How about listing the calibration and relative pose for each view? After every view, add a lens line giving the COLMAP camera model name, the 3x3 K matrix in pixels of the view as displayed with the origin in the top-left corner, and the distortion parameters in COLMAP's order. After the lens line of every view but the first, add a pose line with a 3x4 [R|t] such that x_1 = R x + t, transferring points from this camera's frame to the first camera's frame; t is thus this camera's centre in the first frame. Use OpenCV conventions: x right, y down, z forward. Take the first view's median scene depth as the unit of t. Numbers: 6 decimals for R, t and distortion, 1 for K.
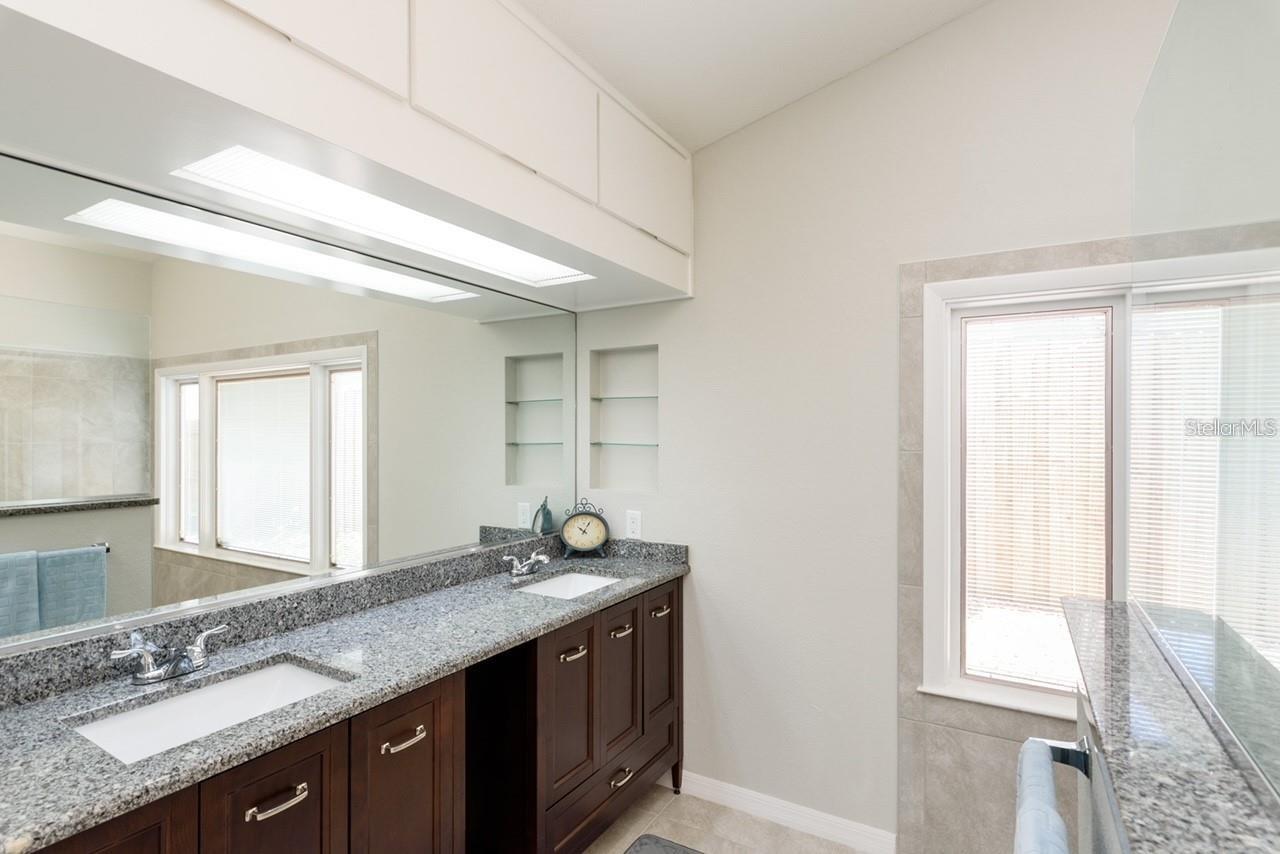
lens RADIAL K [[646.3, 0, 640.0], [0, 646.3, 427.0], [0, 0, 1]] dist [-0.001374, -0.000931]
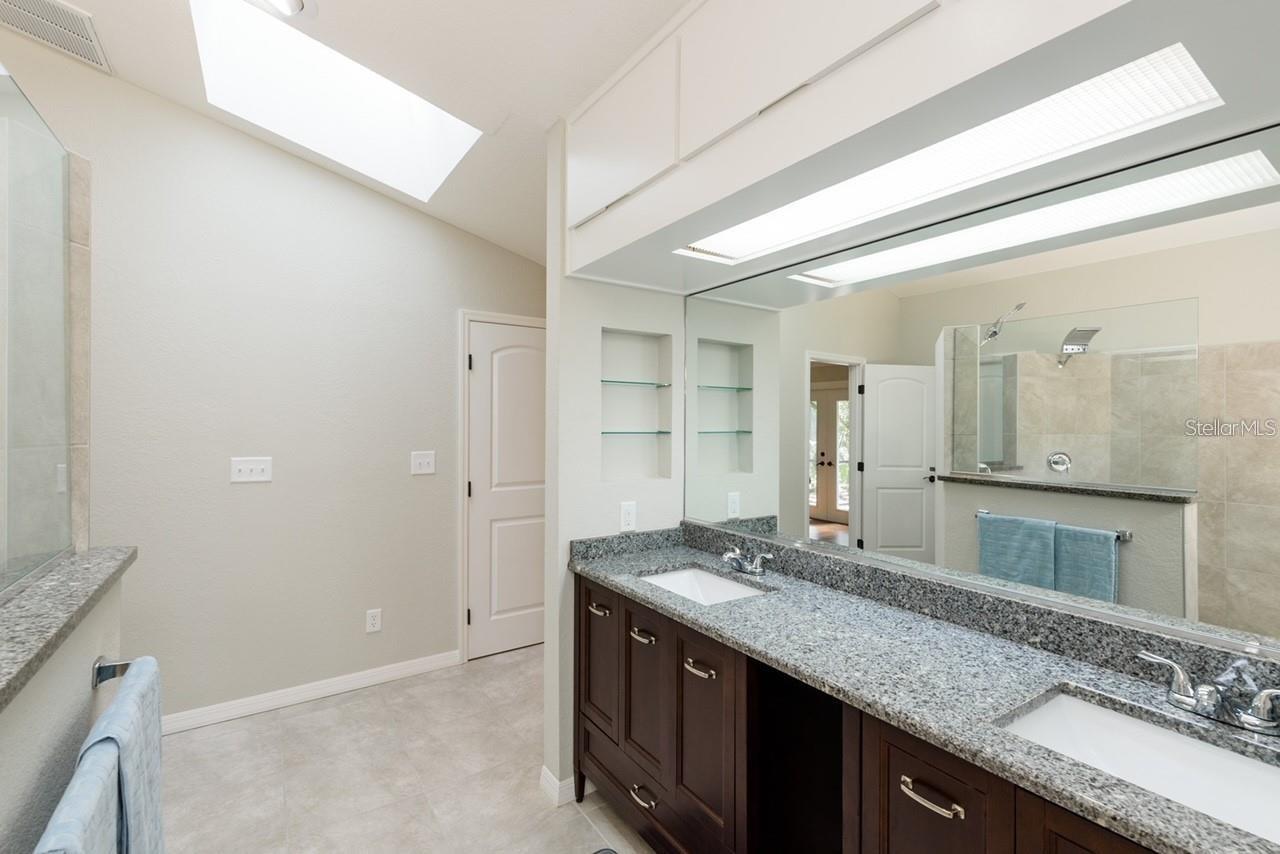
lens RADIAL K [[554.2, 0, 640.5], [0, 554.2, 421.7], [0, 0, 1]] dist [0.002019, 0.000119]
pose [[-0.433594, -0.009626, -0.901057, 0.473850], [-0.000769, 0.999947, -0.010313, 0.018112], [0.901108, -0.003779, -0.433578, 1.004650]]
